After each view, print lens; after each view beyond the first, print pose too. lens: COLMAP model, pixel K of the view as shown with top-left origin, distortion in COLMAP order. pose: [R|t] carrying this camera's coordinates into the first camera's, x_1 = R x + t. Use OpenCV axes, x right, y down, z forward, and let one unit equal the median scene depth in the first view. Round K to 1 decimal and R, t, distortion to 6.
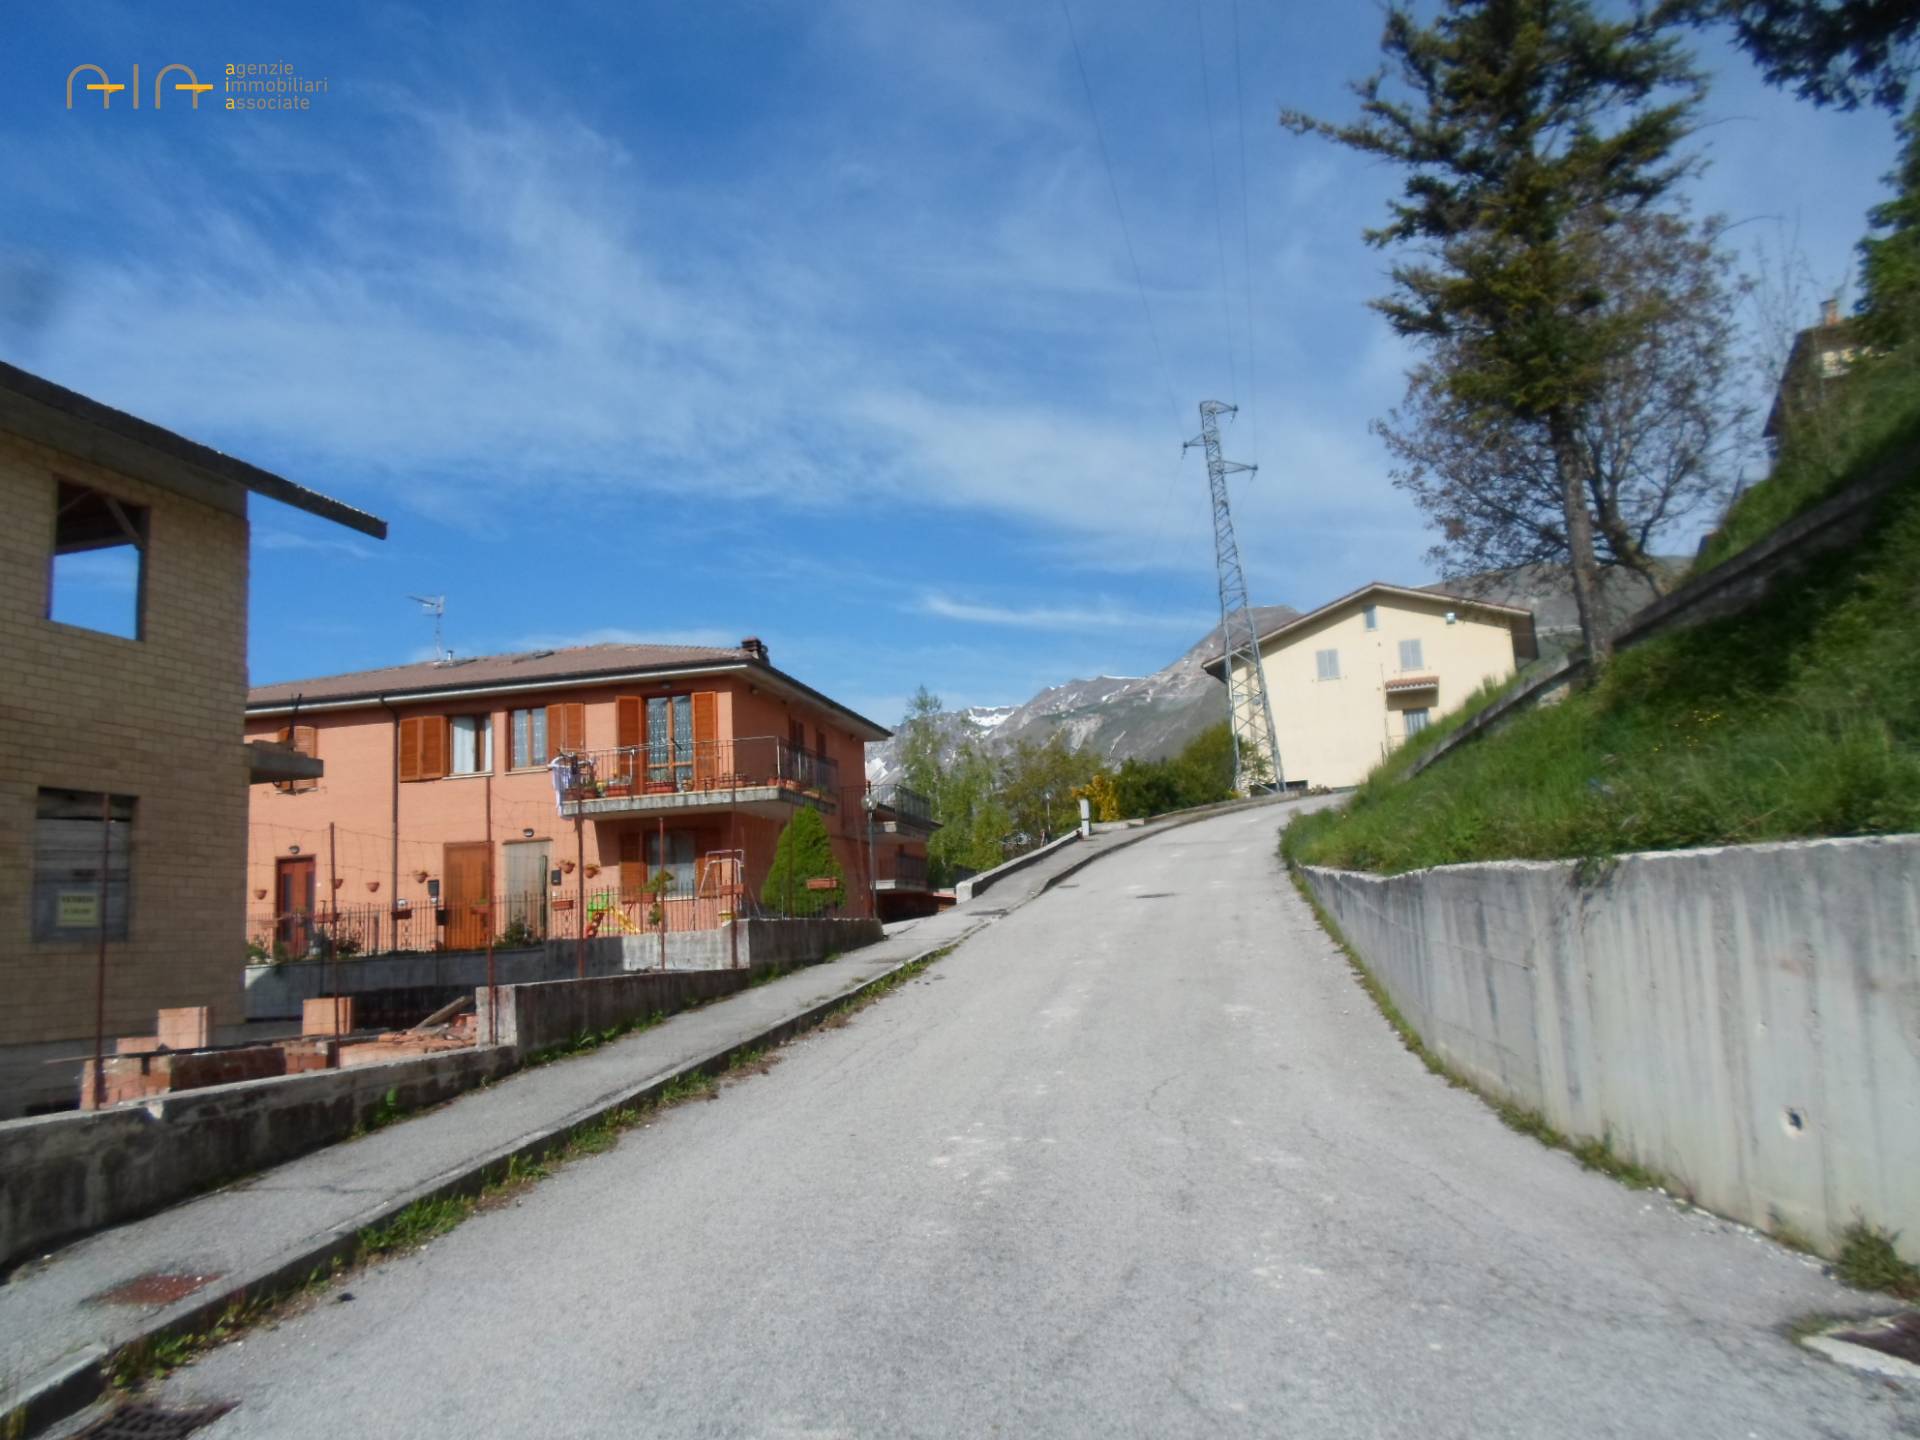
lens RADIAL K [[1505.2, 0, 959.2], [0, 1505.2, 690.9], [0, 0, 1]] dist [-0.004749, 0.006518]
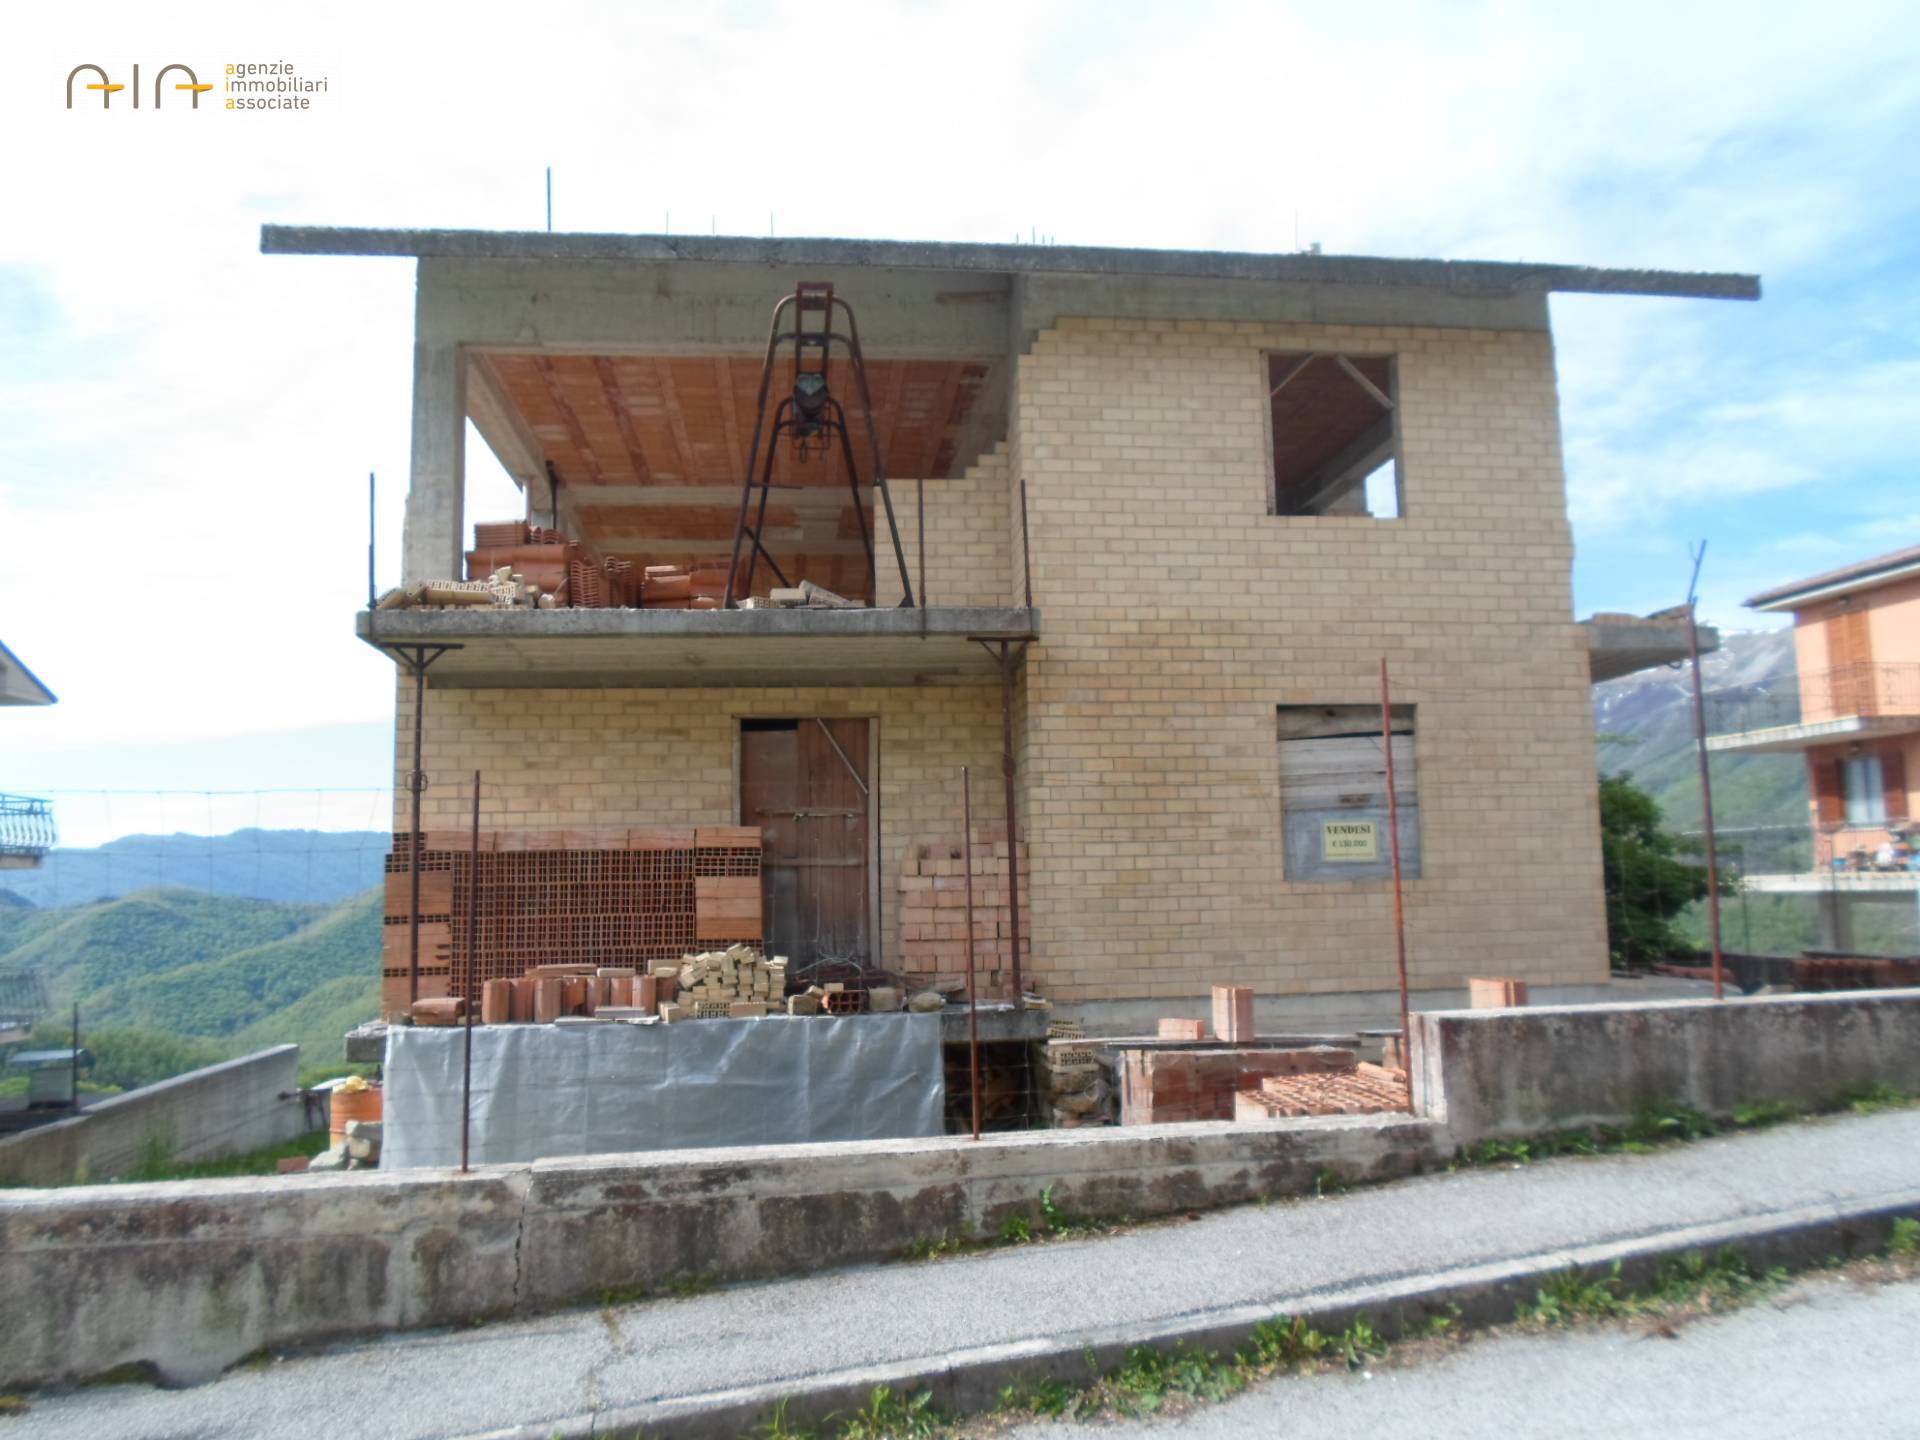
lens RADIAL K [[1505.2, 0, 959.2], [0, 1505.2, 690.9], [0, 0, 1]] dist [-0.004749, 0.006518]
pose [[0.369689, -0.076949, -0.925964, 0.139051], [0.155609, 0.987617, -0.019946, 0.044514], [0.916033, -0.136714, 0.377085, 0.502619]]
